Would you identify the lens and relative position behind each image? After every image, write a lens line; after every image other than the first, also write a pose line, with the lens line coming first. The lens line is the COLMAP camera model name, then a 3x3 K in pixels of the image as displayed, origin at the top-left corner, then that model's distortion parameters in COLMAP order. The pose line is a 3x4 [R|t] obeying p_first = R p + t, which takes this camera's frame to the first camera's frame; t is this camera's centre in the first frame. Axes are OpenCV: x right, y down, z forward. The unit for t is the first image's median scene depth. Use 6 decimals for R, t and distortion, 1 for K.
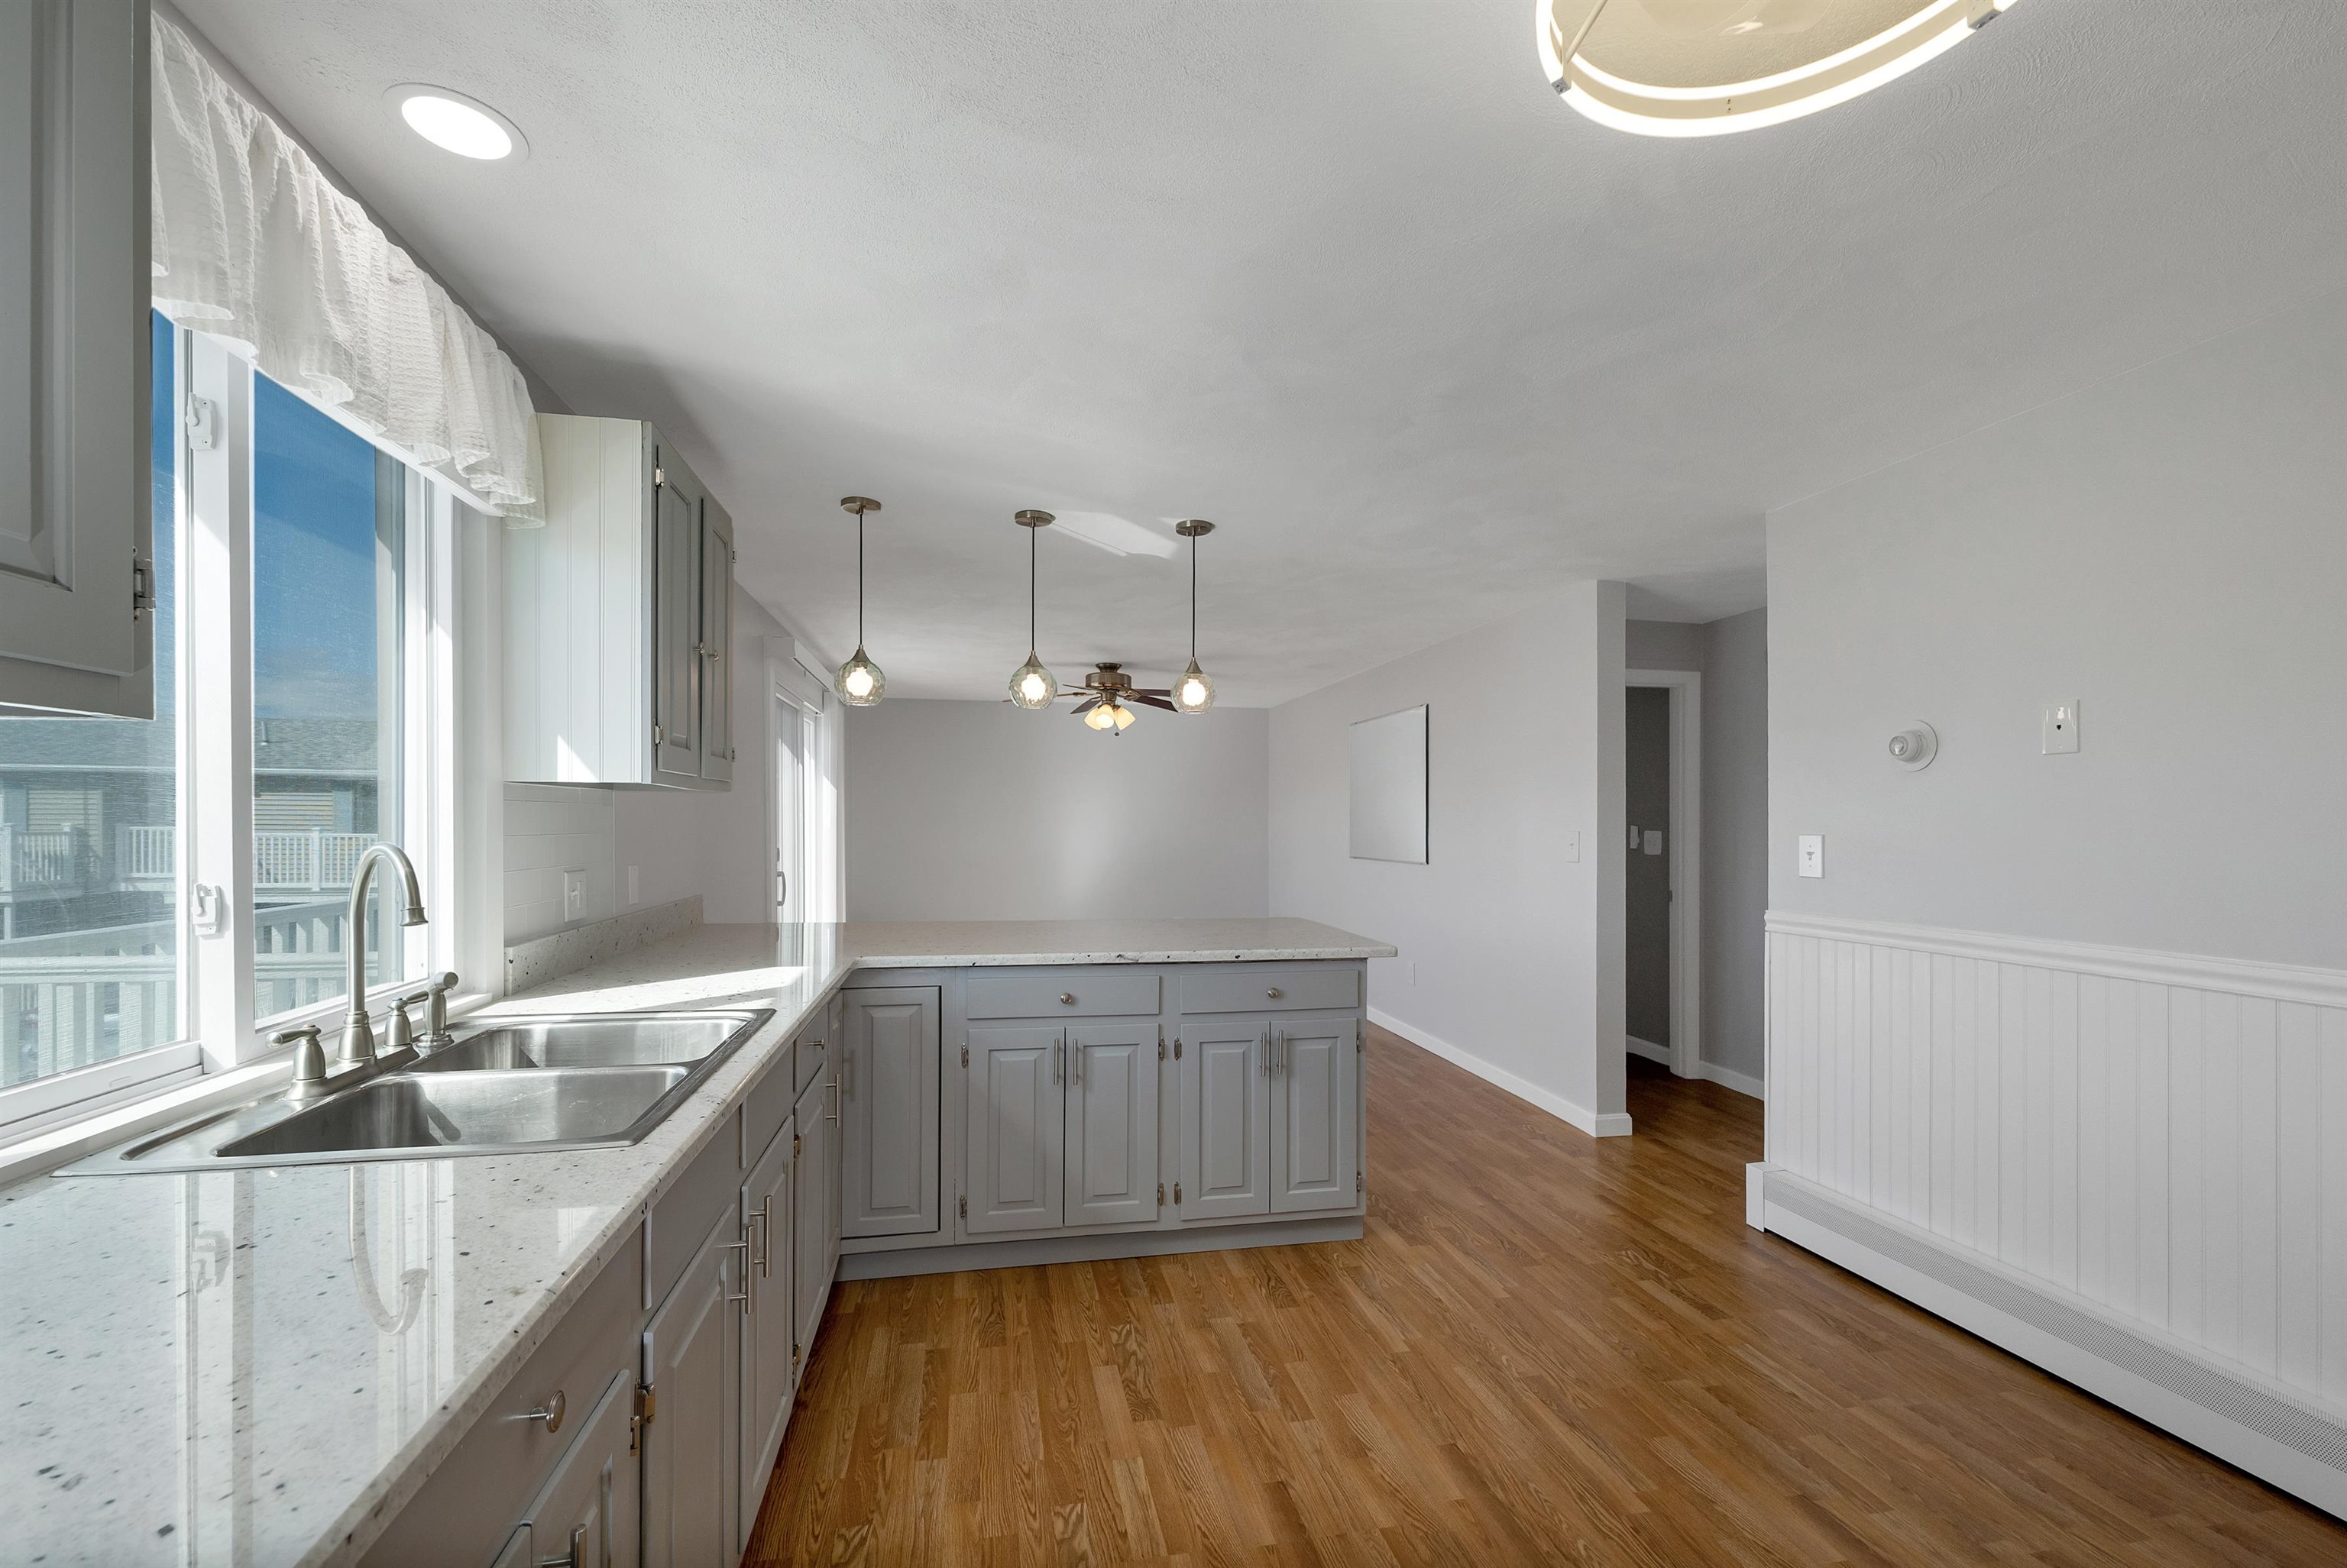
lens RADIAL K [[992.0, 0, 1169.6], [0, 992.0, 805.1], [0, 0, 1]] dist [-0.000131, 0.000059]
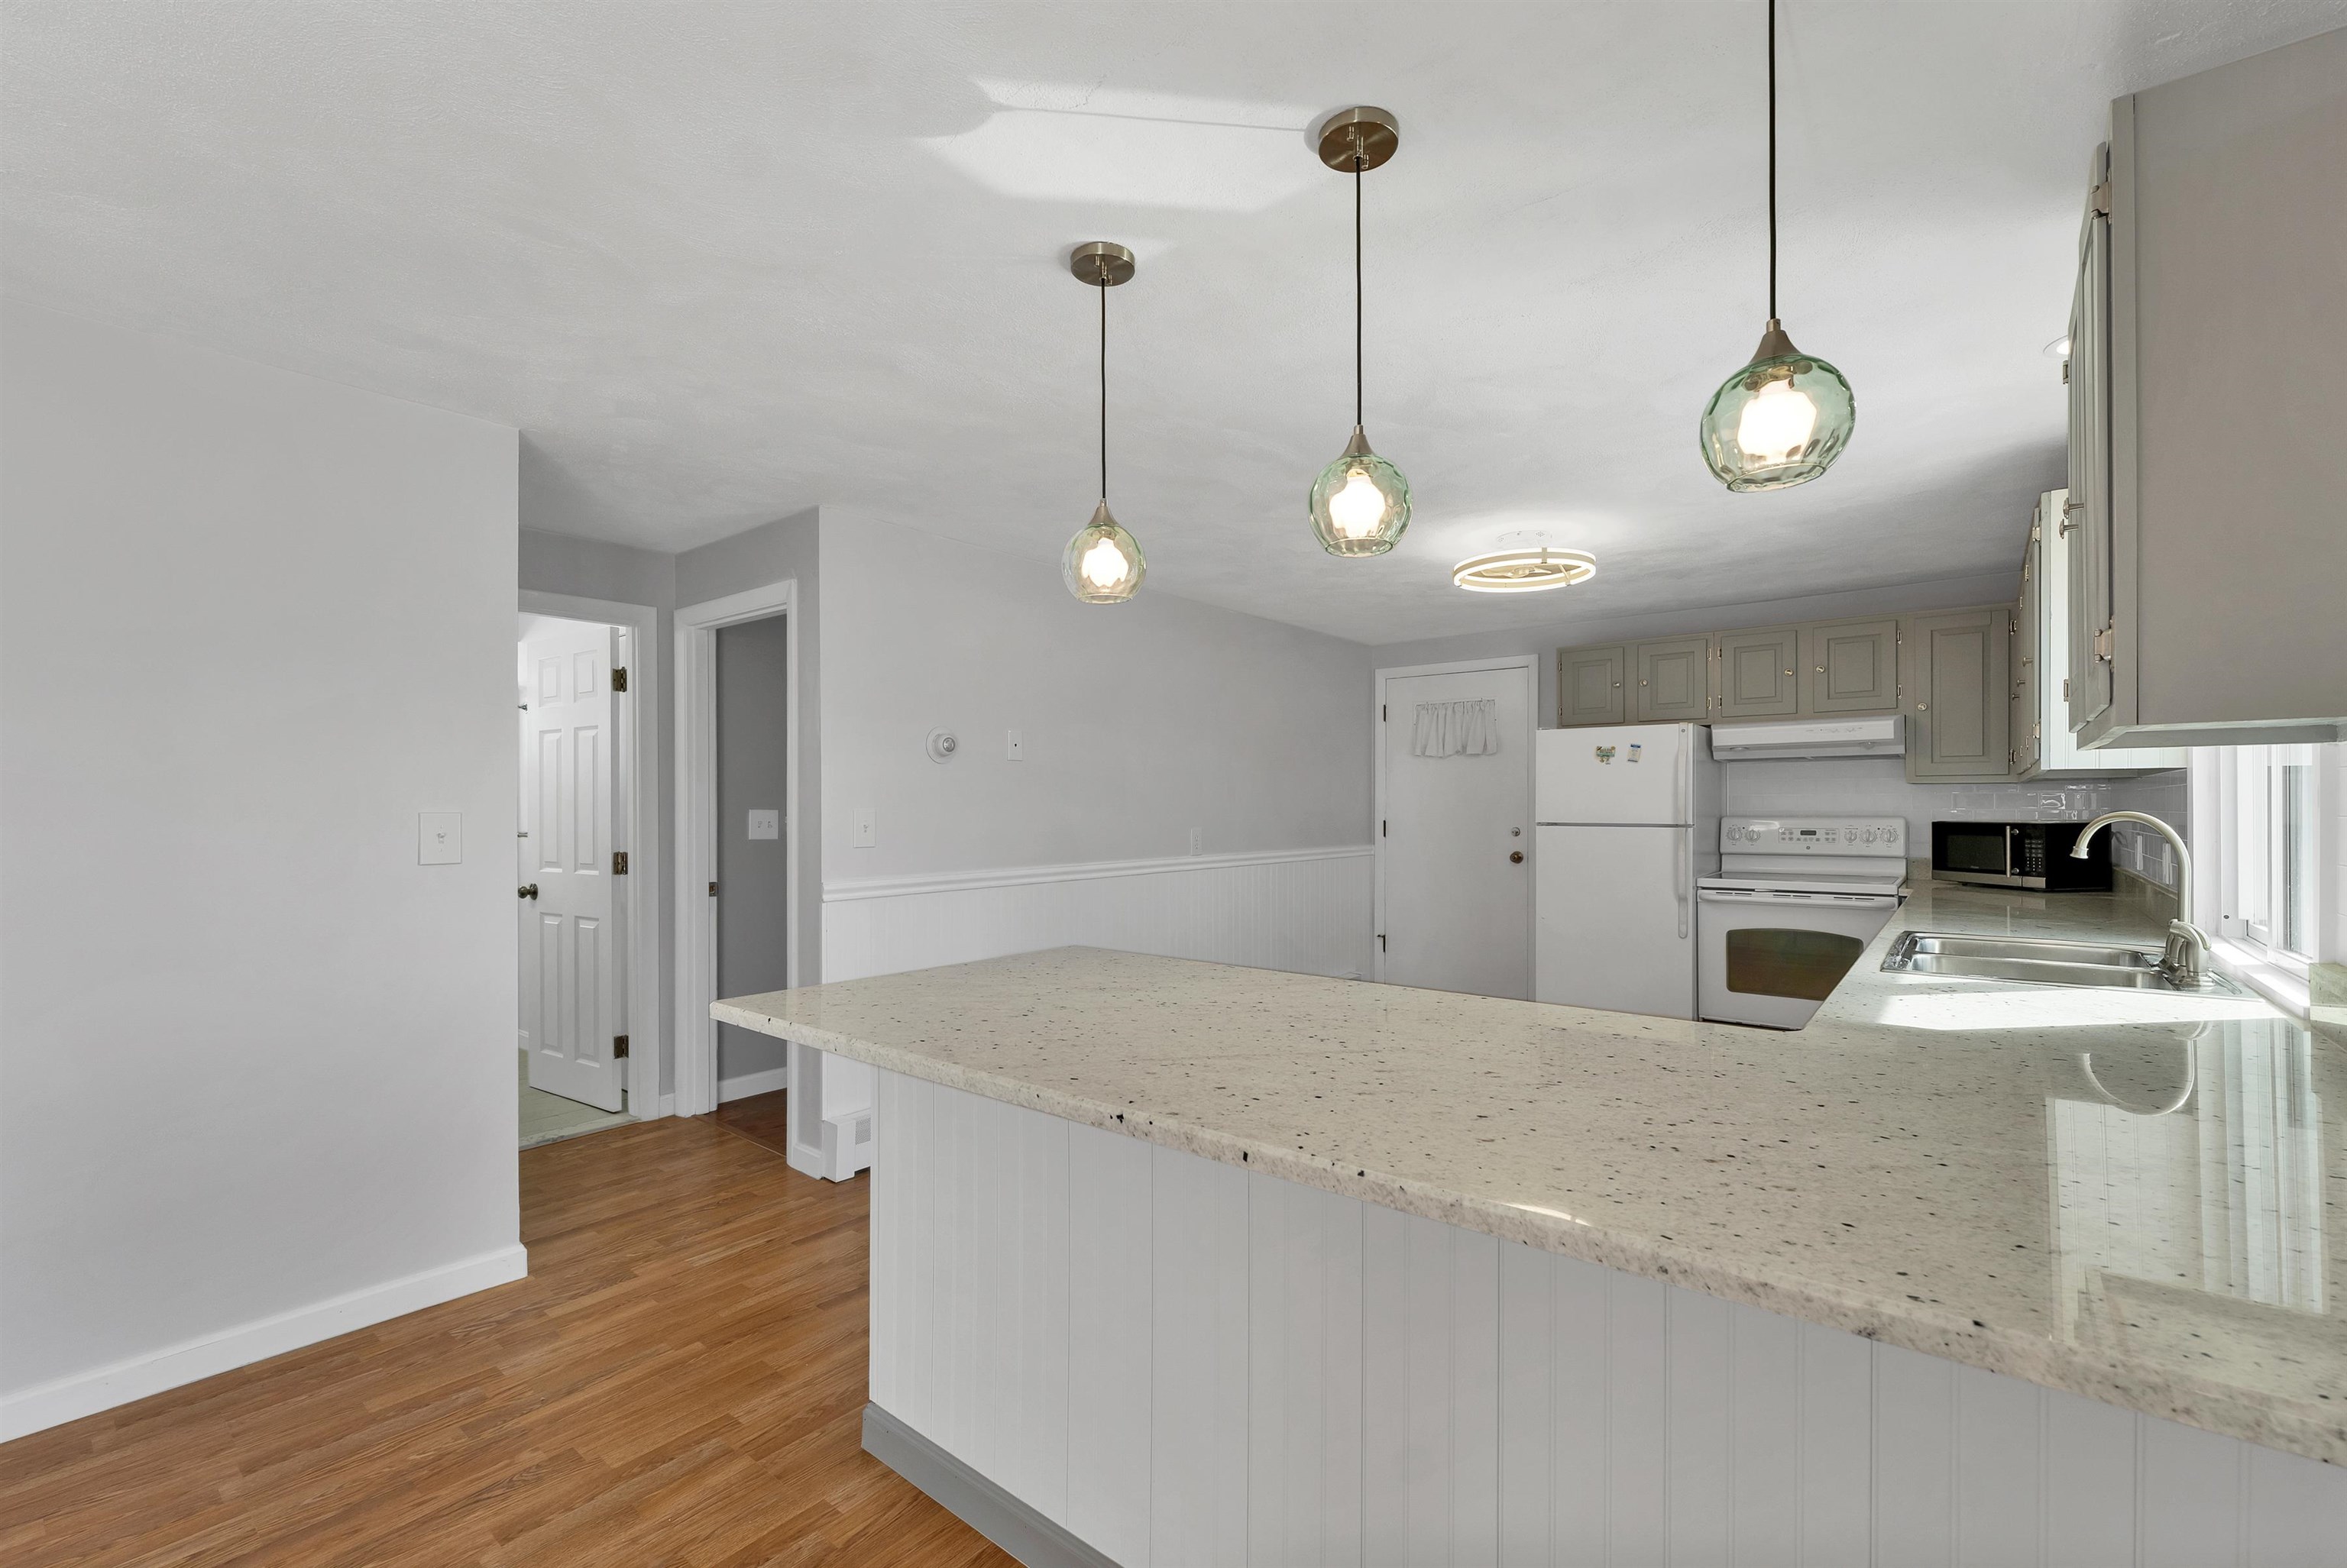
lens RADIAL K [[976.3, 0, 1156.2], [0, 976.3, 796.8], [0, 0, 1]] dist [-0.019426, 0.000015]
pose [[-0.625169, 0.003882, 0.780479, -0.483209], [-0.010604, 0.999853, -0.013467, 0.027154], [-0.780417, -0.016695, -0.625036, 1.544760]]
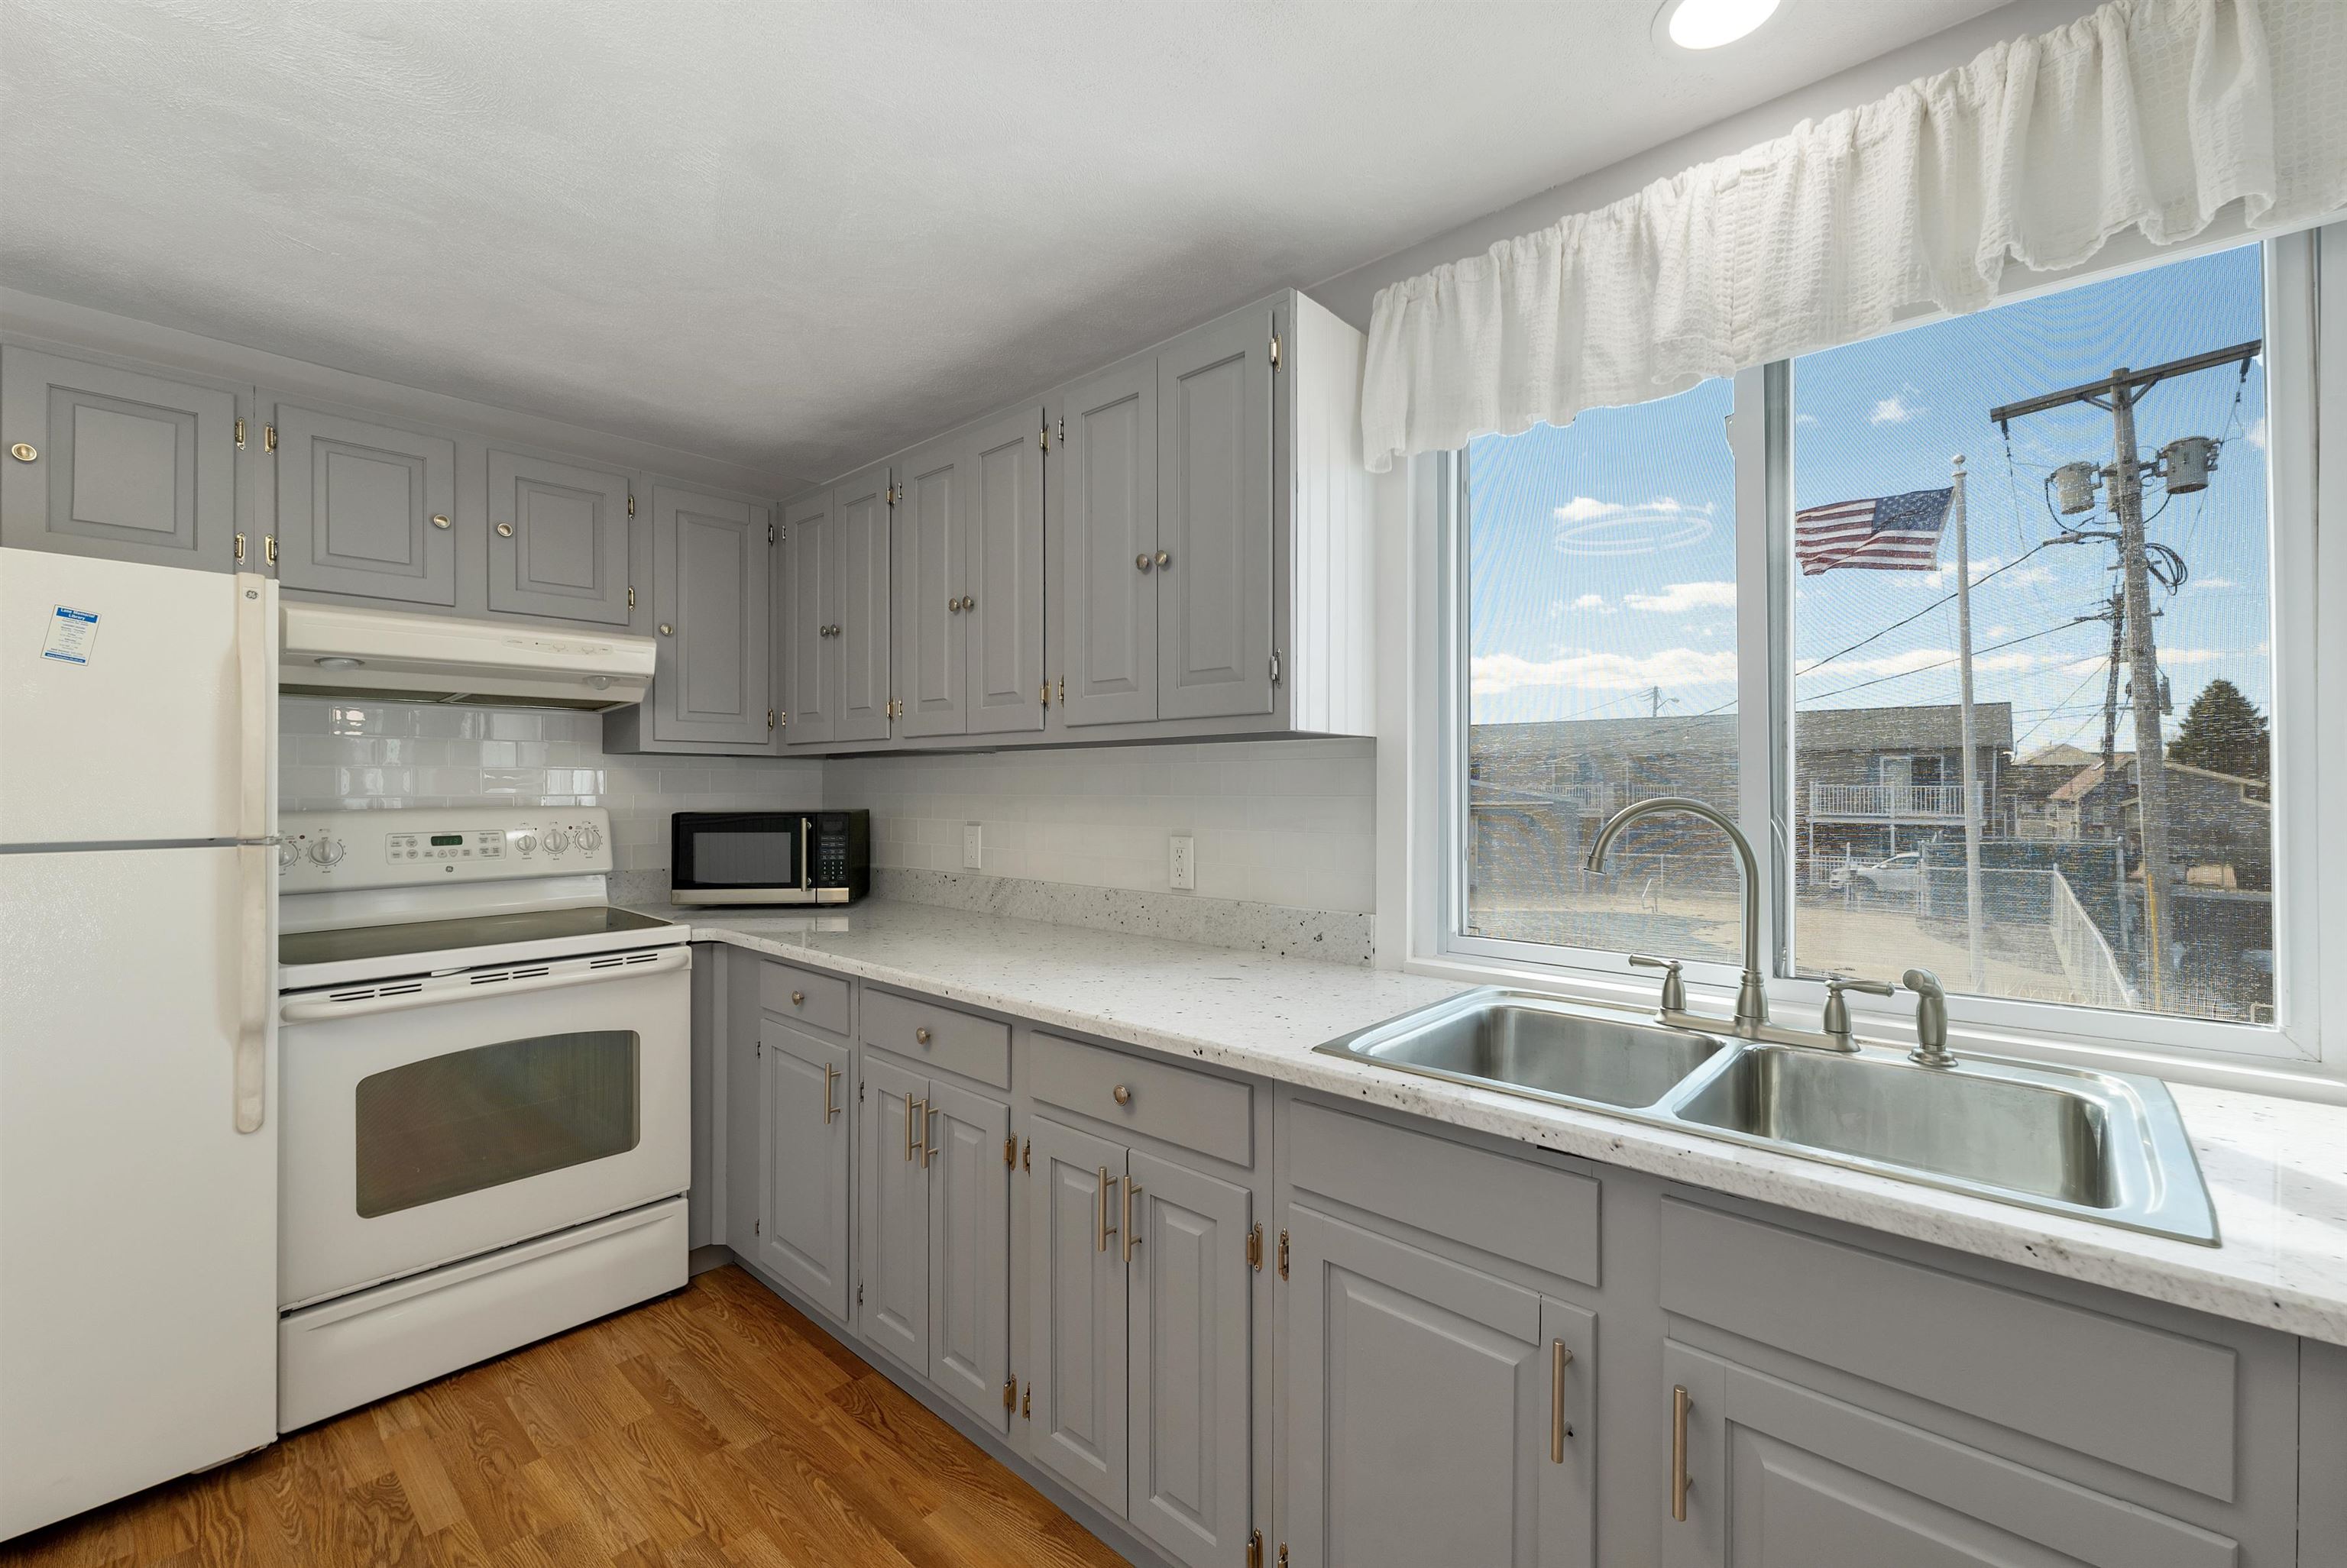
lens RADIAL K [[982.3, 0, 1179.6], [0, 982.3, 783.8], [0, 0, 1]] dist [-0.003517, -0.000264]
pose [[-0.799720, -0.003809, -0.600362, 0.114798], [0.005670, 0.999887, -0.013896, 0.020043], [0.600347, -0.014517, -0.799608, 0.730462]]
